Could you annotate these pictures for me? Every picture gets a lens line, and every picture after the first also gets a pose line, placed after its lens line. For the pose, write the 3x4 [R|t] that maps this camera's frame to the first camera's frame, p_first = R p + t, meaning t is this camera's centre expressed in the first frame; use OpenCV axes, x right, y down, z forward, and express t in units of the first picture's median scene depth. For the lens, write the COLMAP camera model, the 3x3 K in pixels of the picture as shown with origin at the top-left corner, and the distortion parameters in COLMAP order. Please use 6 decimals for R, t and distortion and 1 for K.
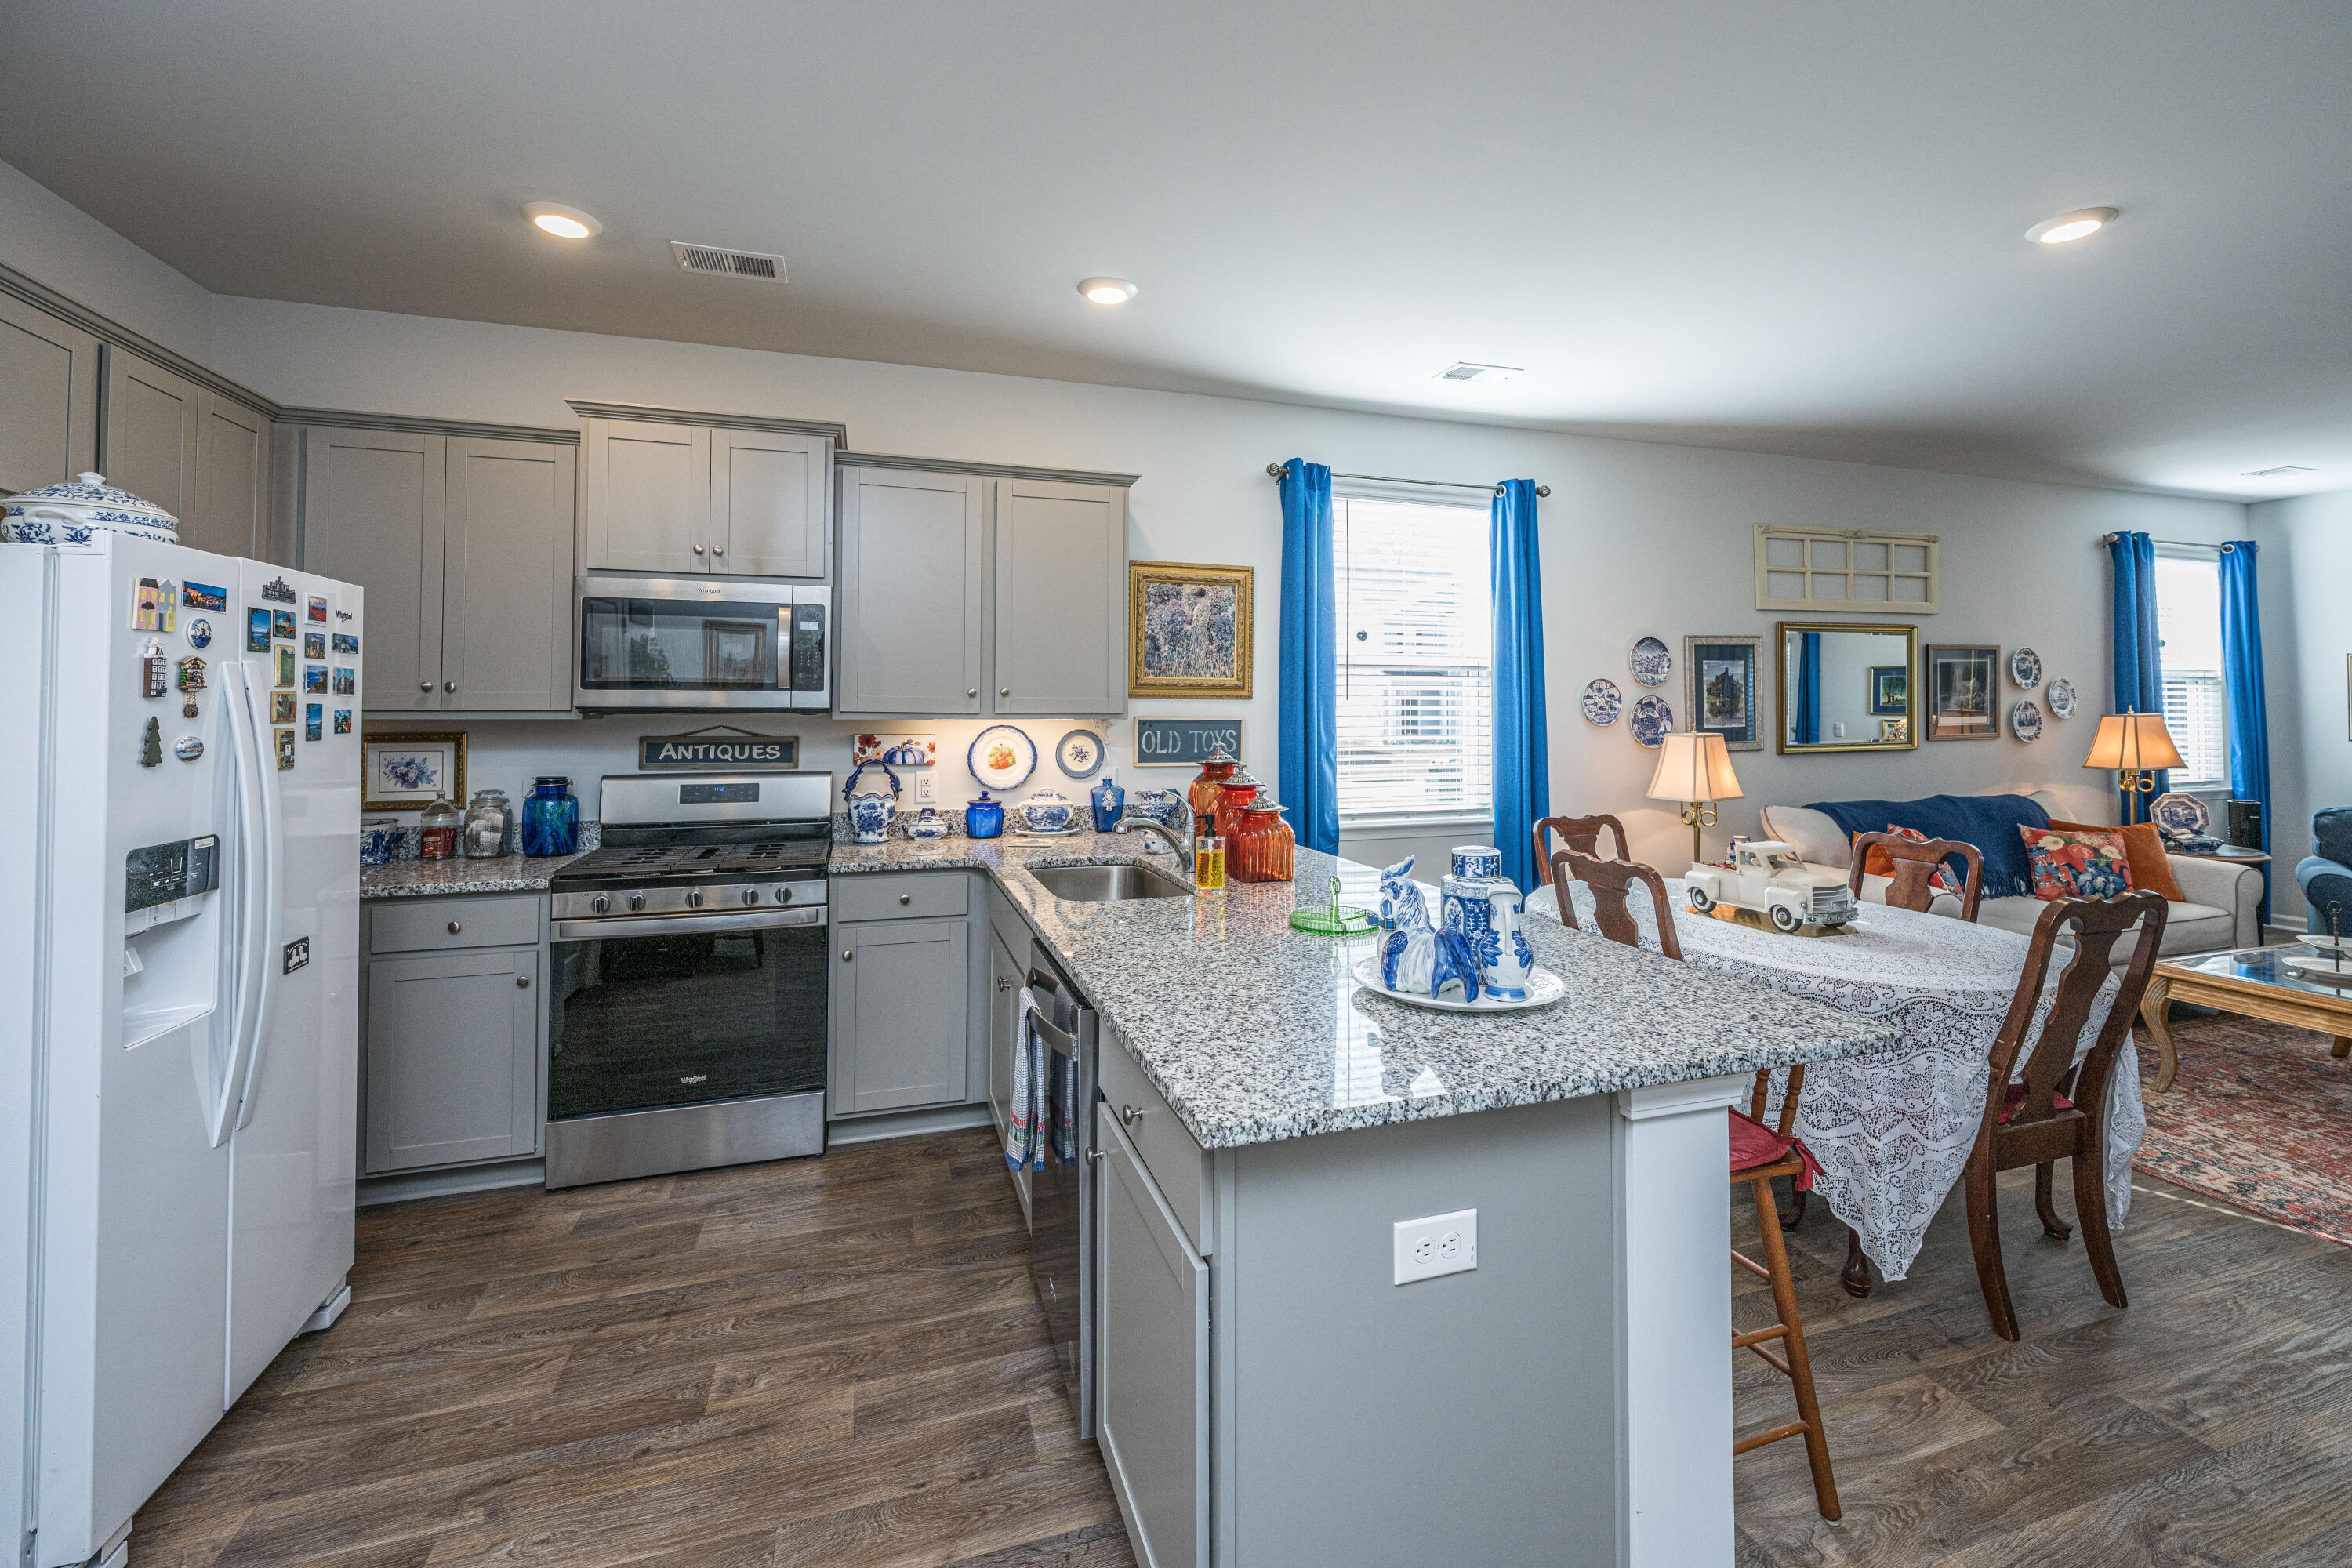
lens RADIAL K [[983.6, 0, 1163.5], [0, 983.6, 691.9], [0, 0, 1]] dist [0.005122, -0.000335]
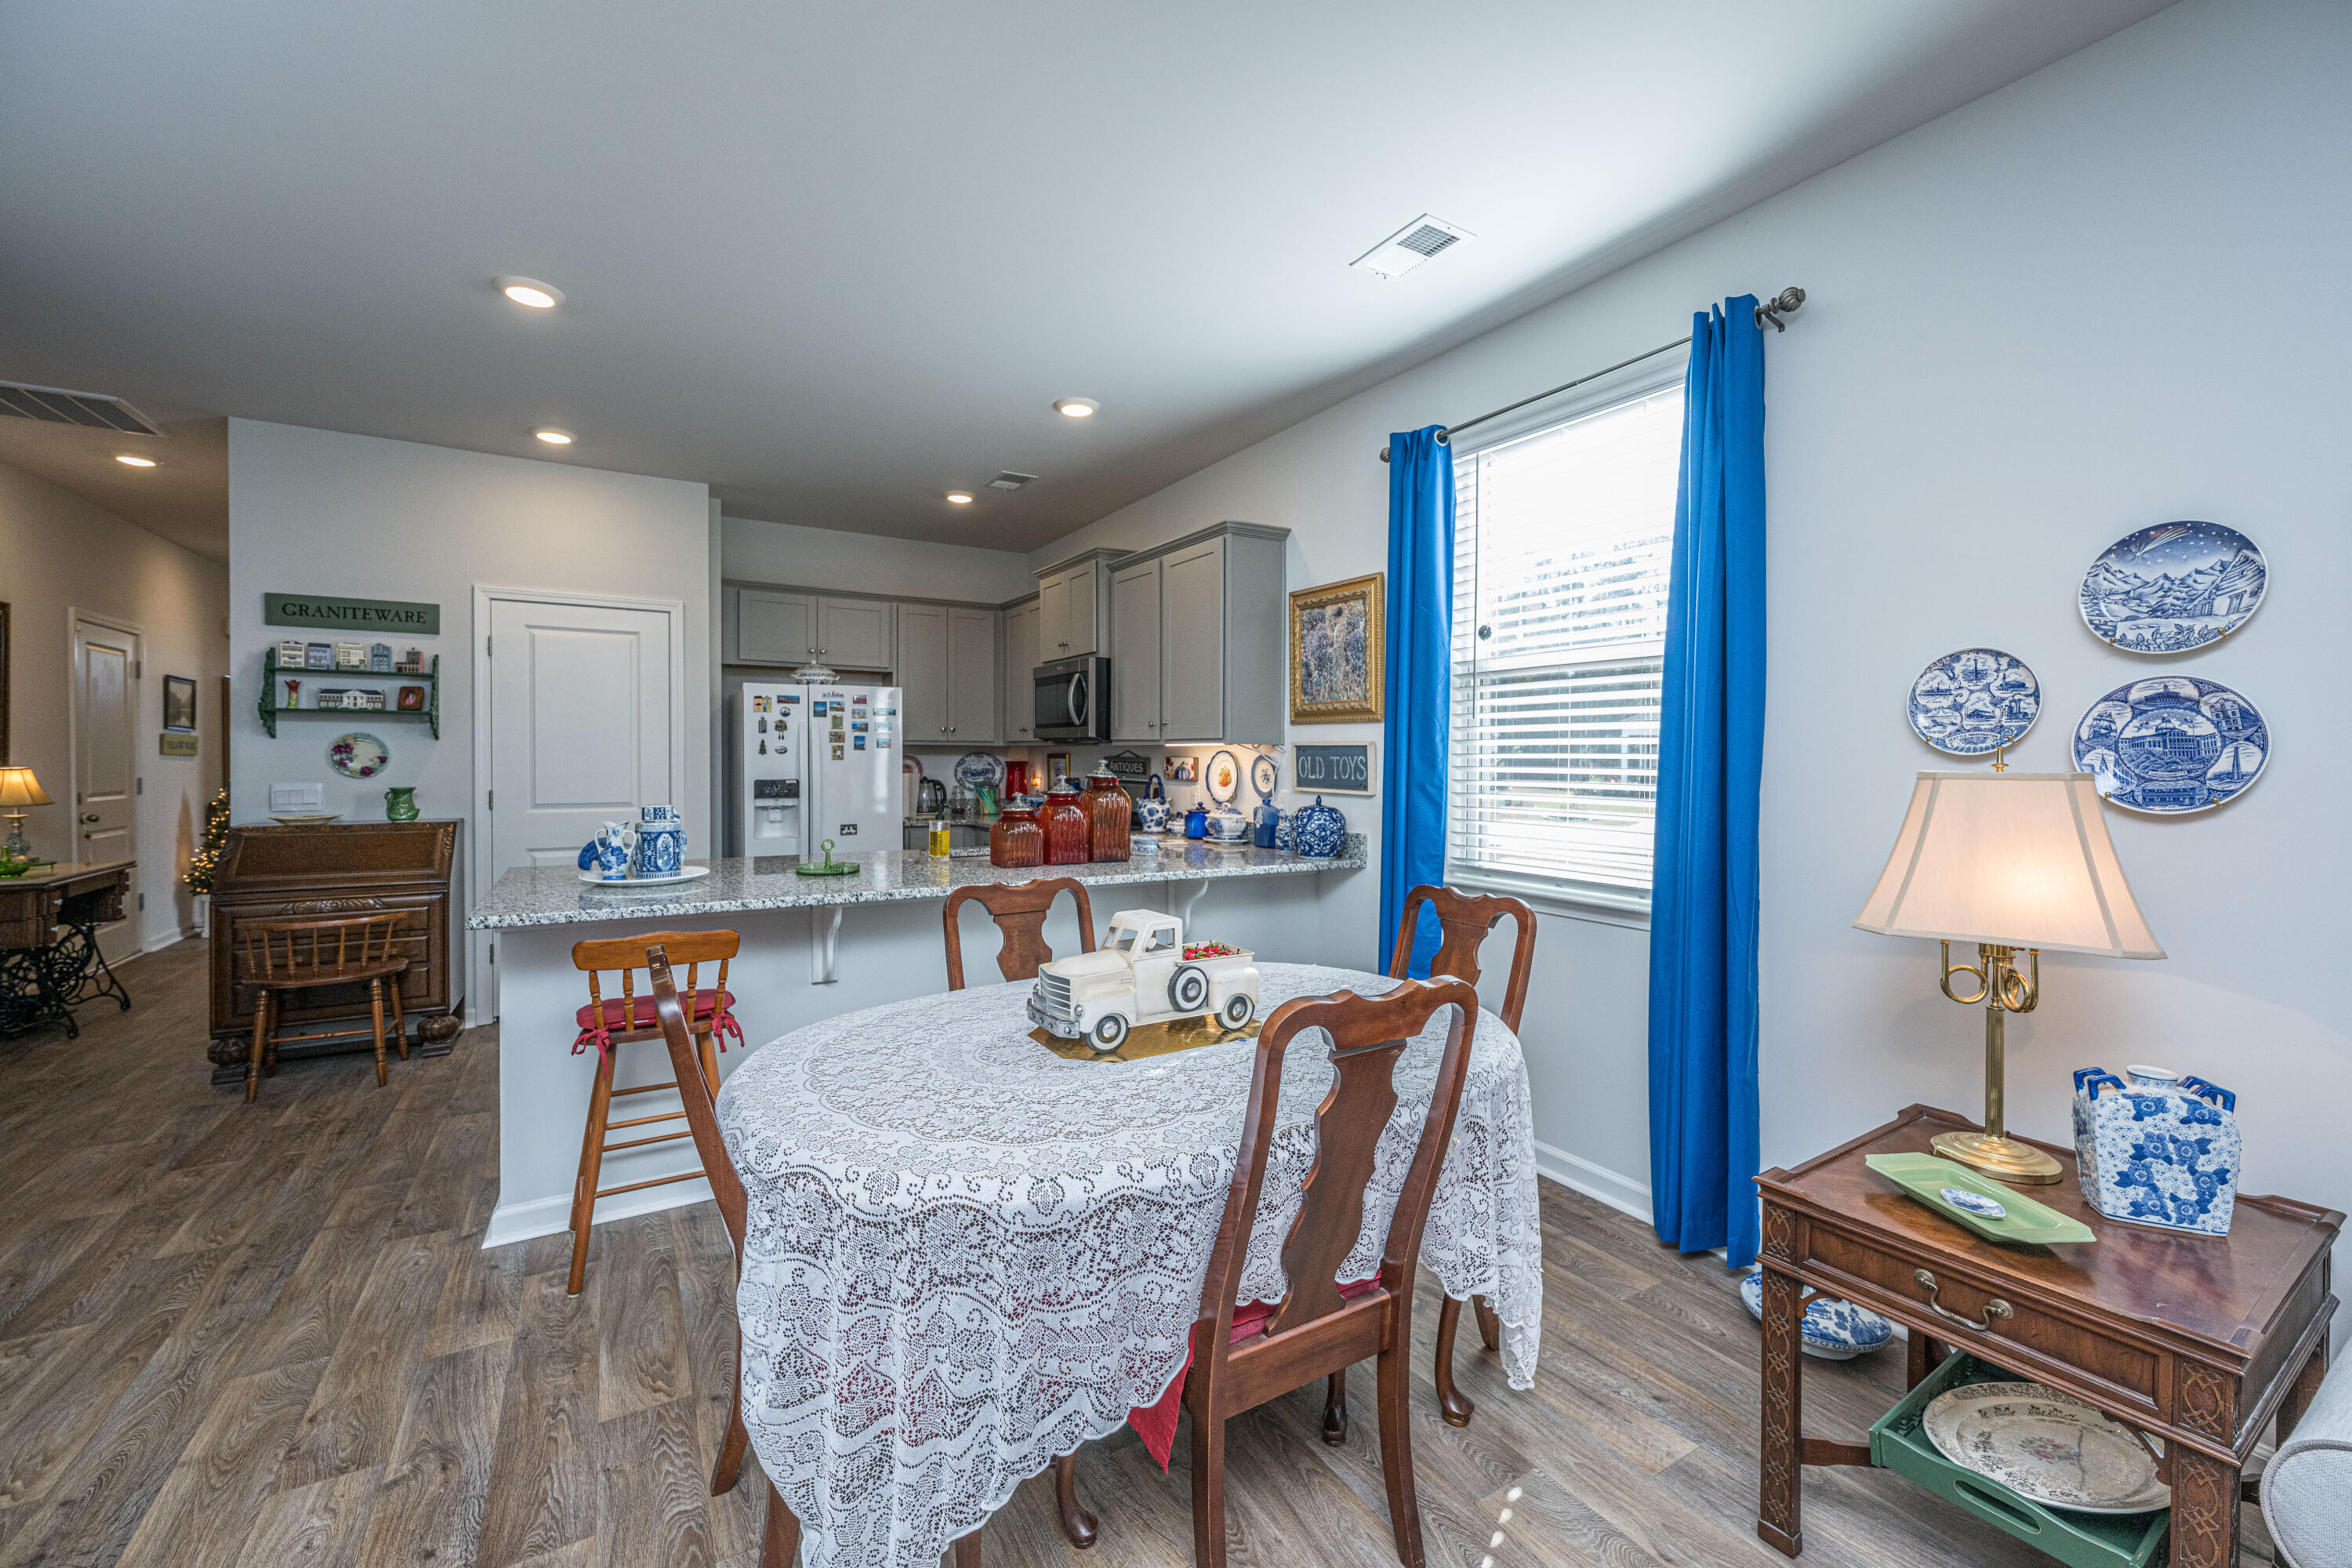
lens RADIAL K [[947.1, 0, 1182.7], [0, 947.1, 757.0], [0, 0, 1]] dist [-0.002360, 0.000037]
pose [[0.227693, 0.003119, -0.973728, 0.845535], [0.013474, 0.999889, 0.006354, 0.030074], [0.973640, -0.014567, 0.227626, 0.602977]]
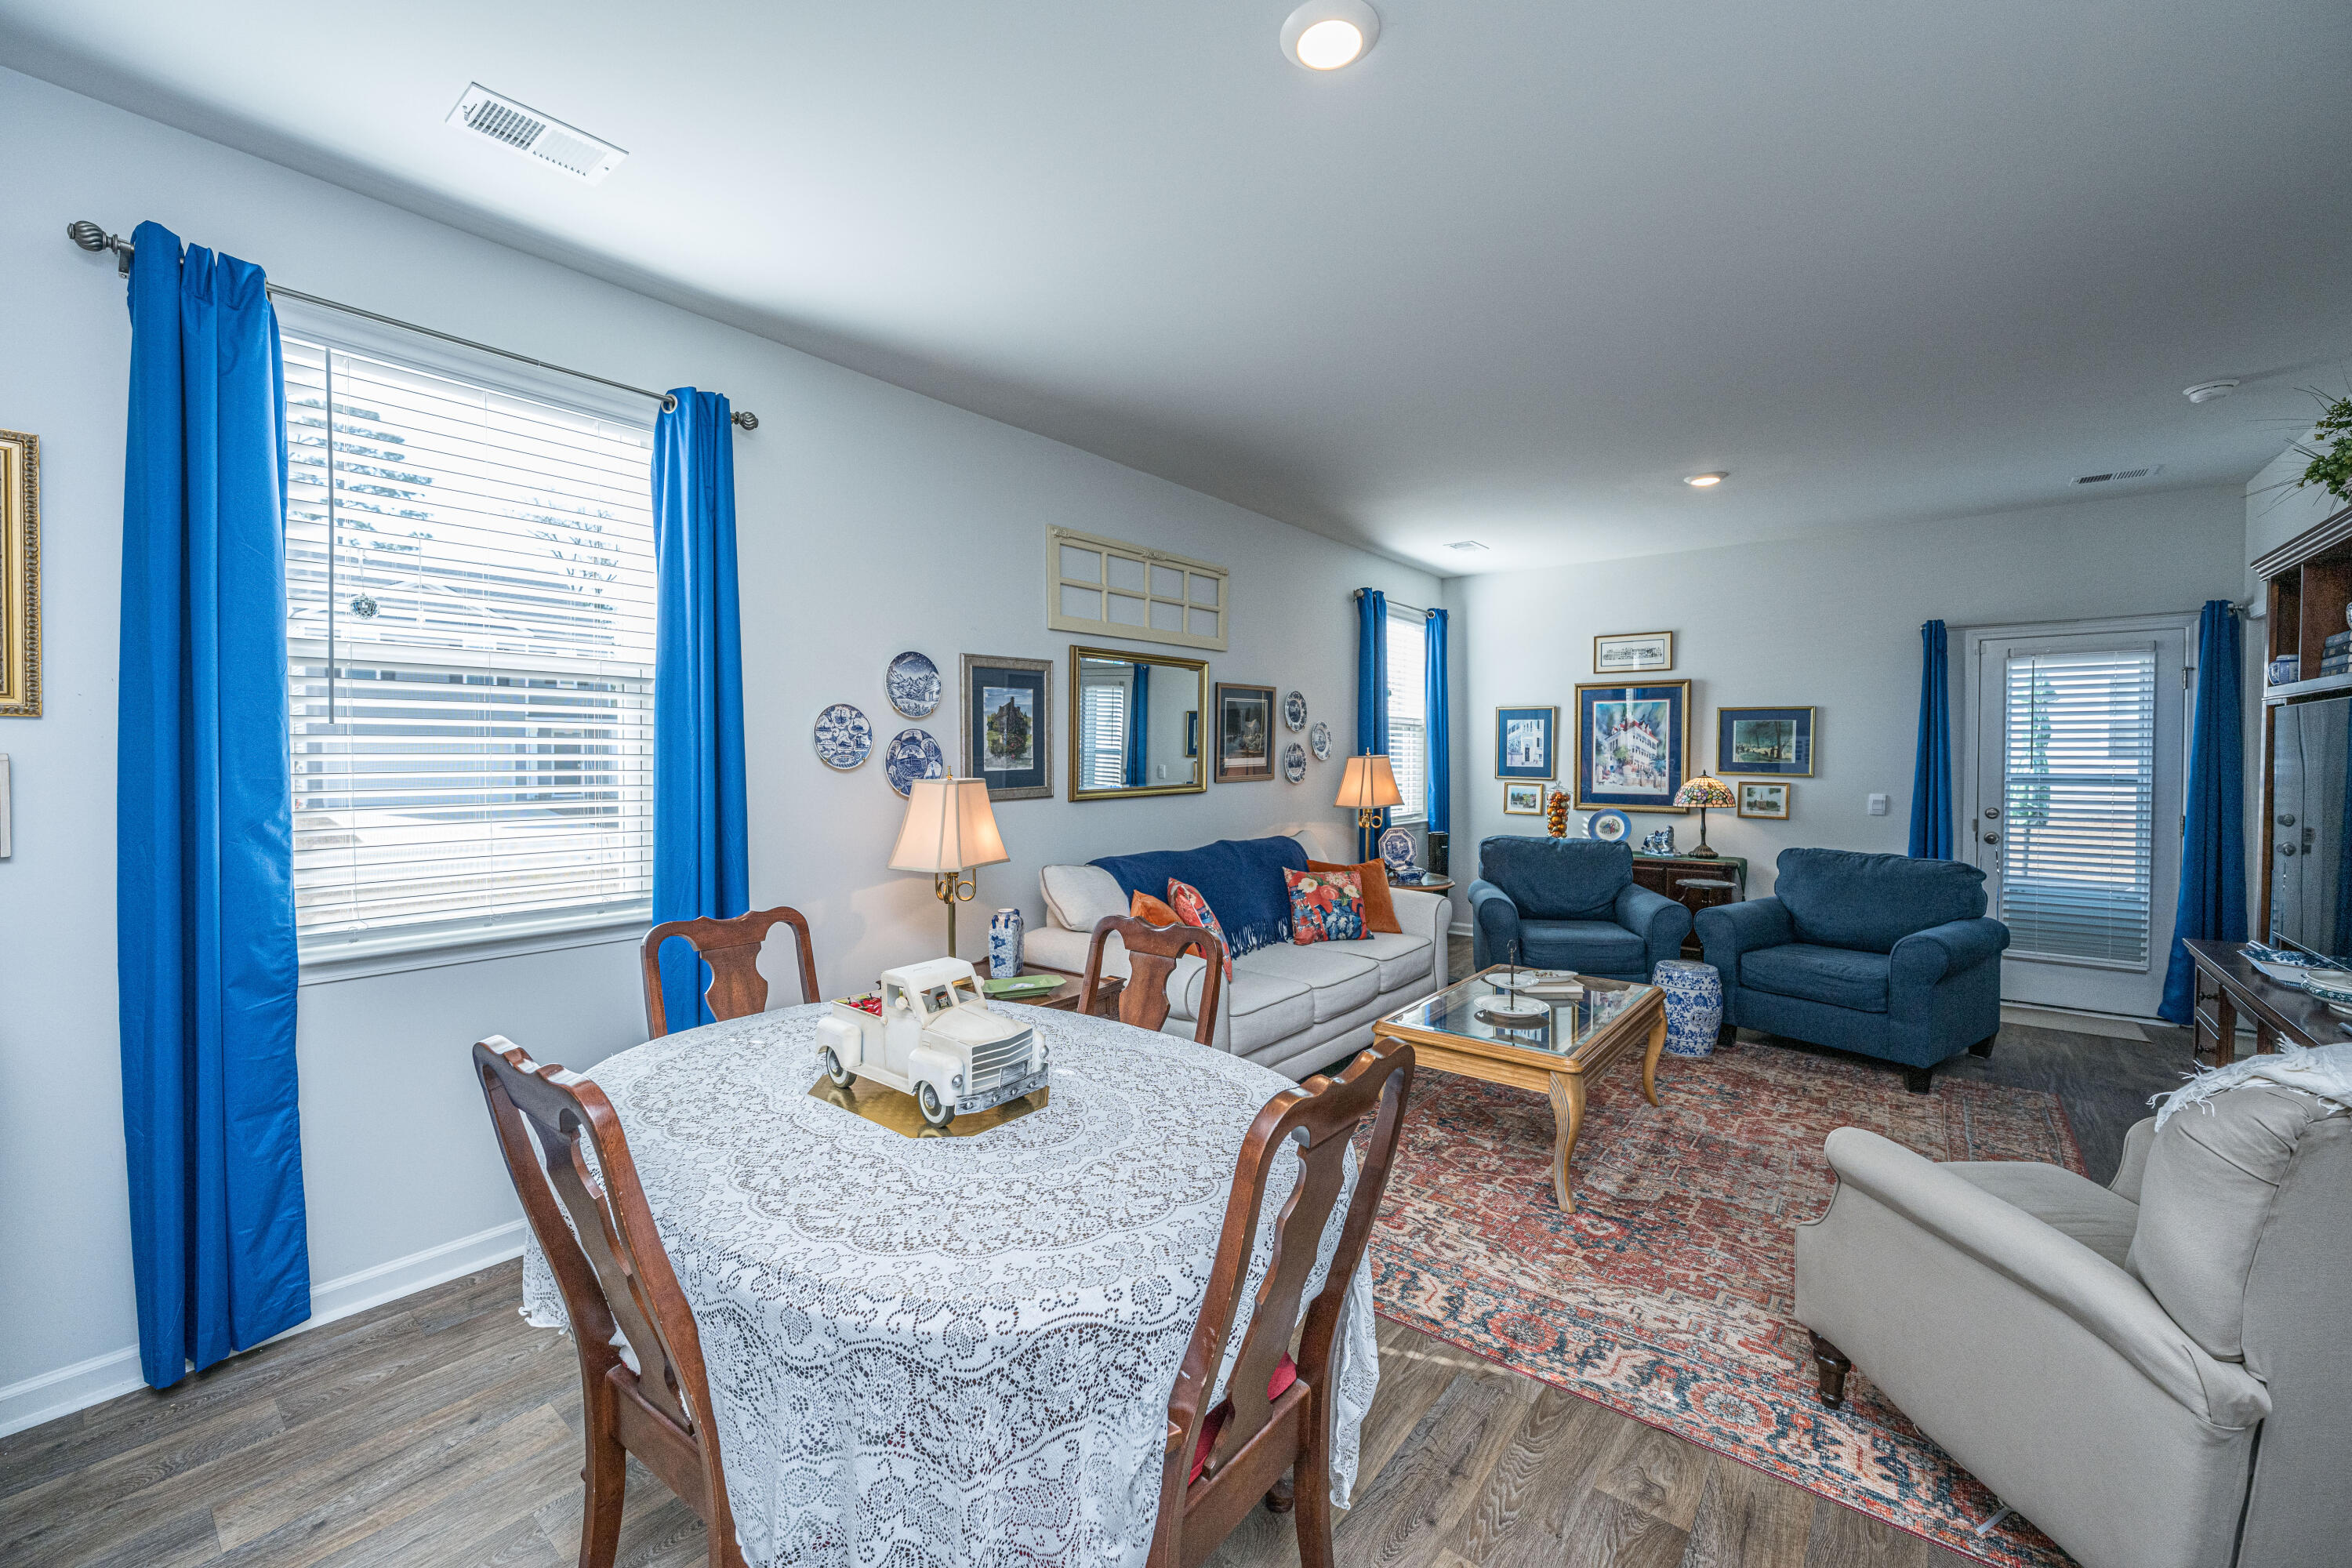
lens RADIAL K [[955.9, 0, 1173.5], [0, 955.9, 771.5], [0, 0, 1]] dist [0.000502, -0.000033]
pose [[0.837933, -0.005067, 0.545750, 0.287027], [-0.015825, 0.999311, 0.033576, 0.009460], [-0.545544, -0.036771, 0.837275, 0.299242]]
